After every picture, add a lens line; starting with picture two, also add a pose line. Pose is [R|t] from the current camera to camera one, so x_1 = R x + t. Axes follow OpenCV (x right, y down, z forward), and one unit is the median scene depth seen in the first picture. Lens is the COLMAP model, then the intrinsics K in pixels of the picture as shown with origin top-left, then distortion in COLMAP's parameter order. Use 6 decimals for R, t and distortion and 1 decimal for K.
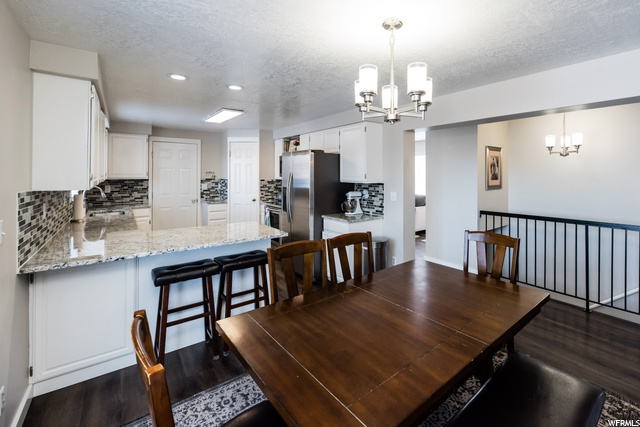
lens RADIAL K [[281.8, 0, 363.7], [0, 281.8, 170.3], [0, 0, 1]] dist [-0.000570, -0.000133]
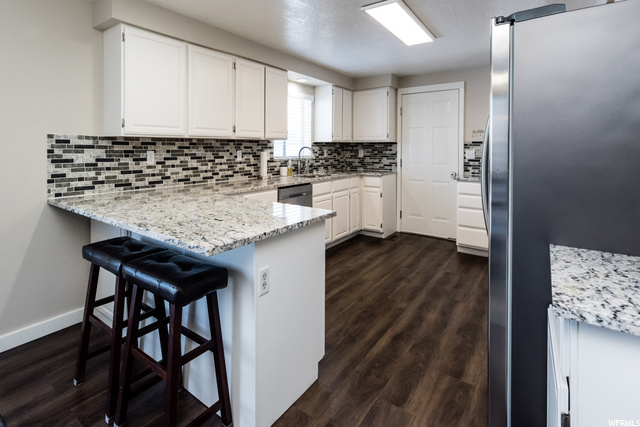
lens RADIAL K [[322.6, 0, 287.8], [0, 322.6, 151.4], [0, 0, 1]] dist [0.002498, 0.000541]
pose [[0.180119, 0.000735, -0.983645, 0.082381], [0.014630, 0.999887, 0.003426, 0.046474], [0.983536, -0.015008, 0.180088, 0.497180]]
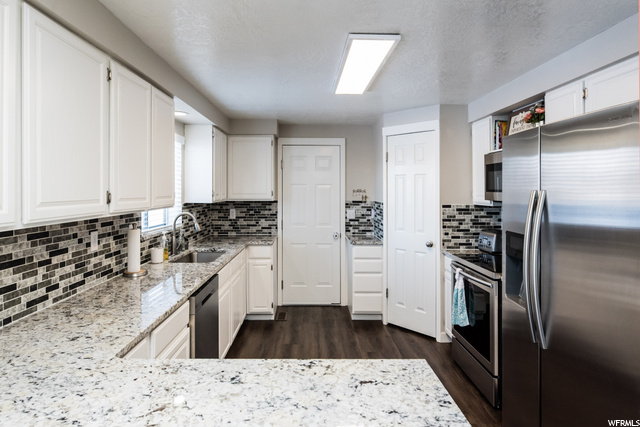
lens RADIAL K [[344.0, 0, 305.8], [0, 344.0, 191.9], [0, 0, 1]] dist [-0.001581, -0.000422]
pose [[0.747693, -0.001291, -0.664043, -0.147625], [0.009474, 0.999917, 0.008723, 0.002718], [0.663977, -0.012813, 0.747643, 0.396859]]
